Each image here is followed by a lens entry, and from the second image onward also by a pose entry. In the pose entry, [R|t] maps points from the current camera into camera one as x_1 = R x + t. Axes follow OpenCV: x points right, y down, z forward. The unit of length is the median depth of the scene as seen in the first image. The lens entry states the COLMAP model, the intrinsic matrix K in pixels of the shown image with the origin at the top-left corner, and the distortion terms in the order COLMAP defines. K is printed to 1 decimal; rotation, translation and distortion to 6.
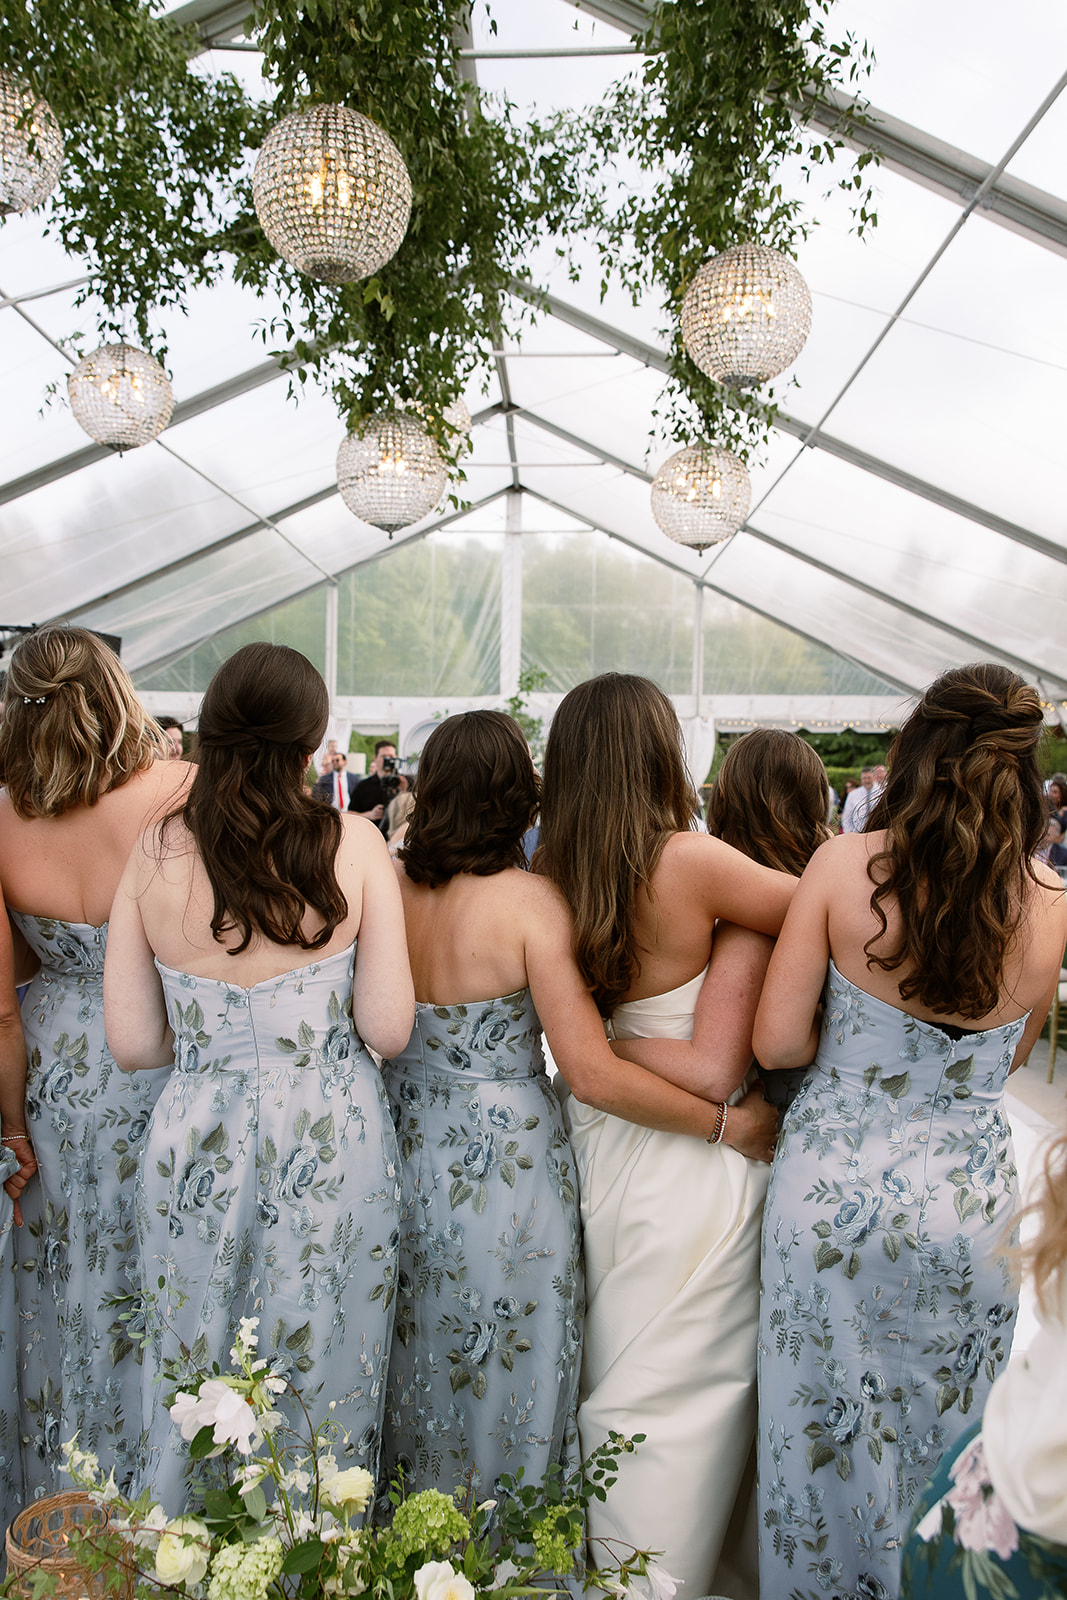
lens RADIAL K [[1207.2, 0, 533.5], [0, 1207.2, 800.0], [0, 0, 1]] dist [0.007964, 0.002523]
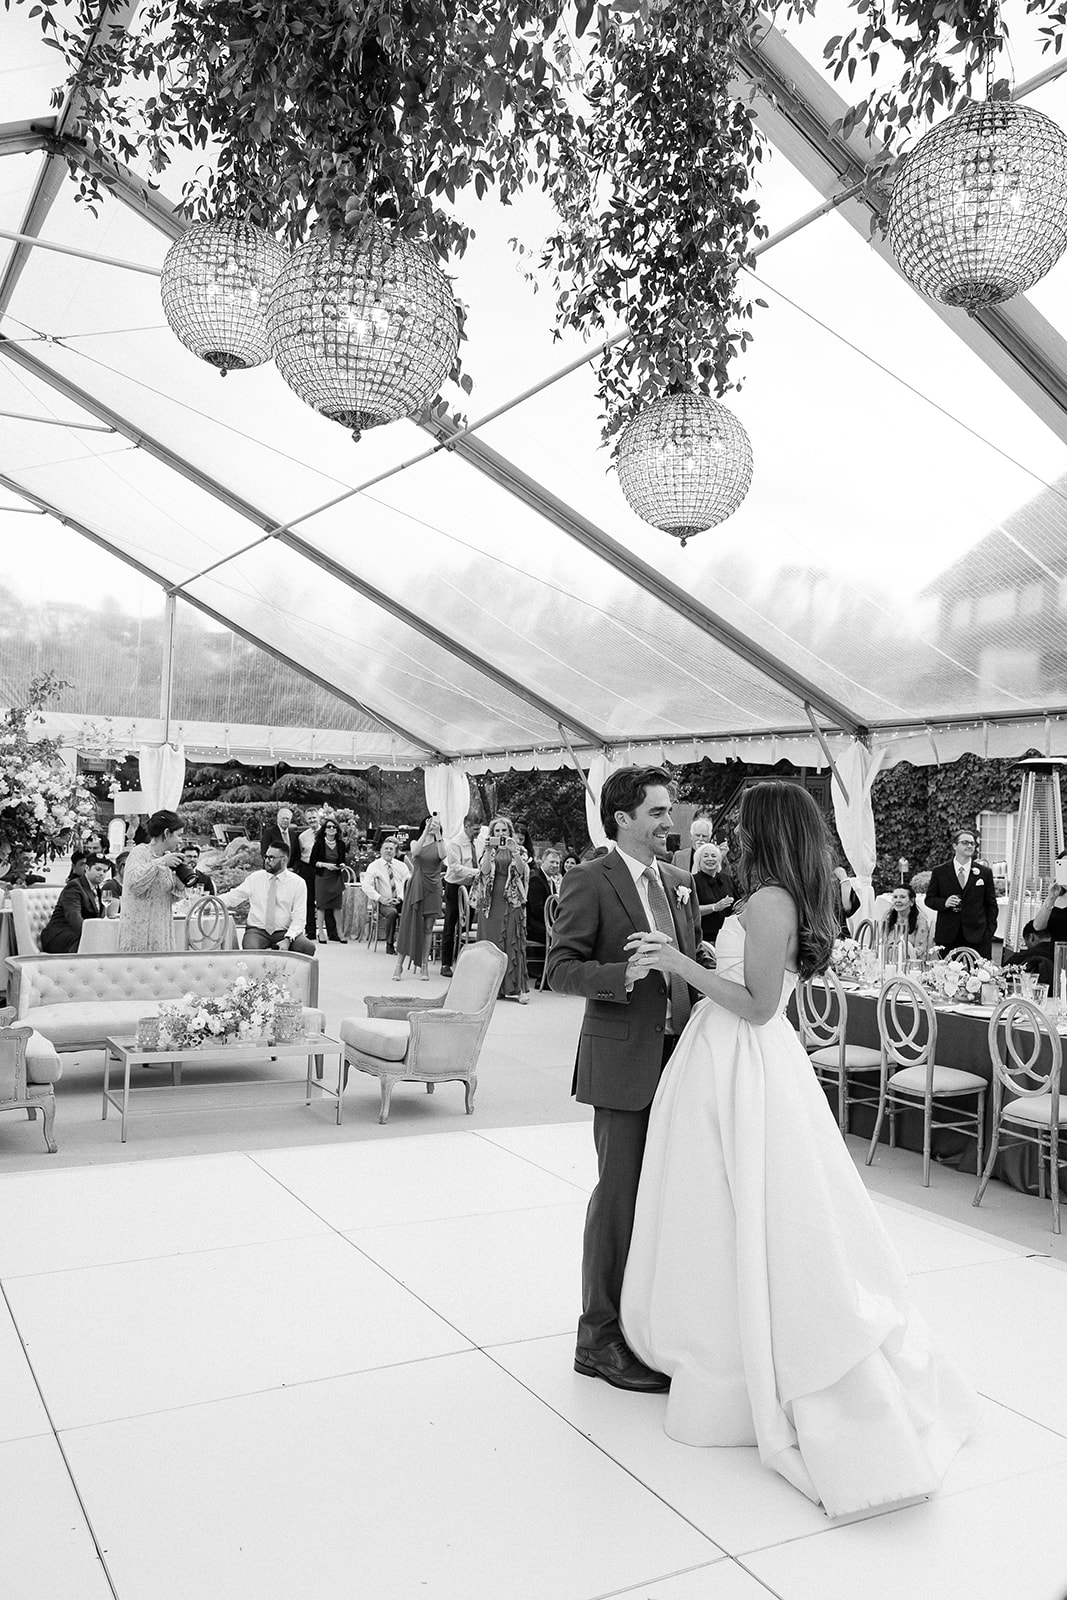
lens RADIAL K [[1207.2, 0, 533.5], [0, 1207.2, 800.0], [0, 0, 1]] dist [0.007964, 0.002523]
pose [[0.853853, 0.028189, 0.519750, -0.090133], [-0.015051, 0.999452, -0.029480, -0.006414], [-0.520296, 0.017349, 0.853810, 0.118575]]
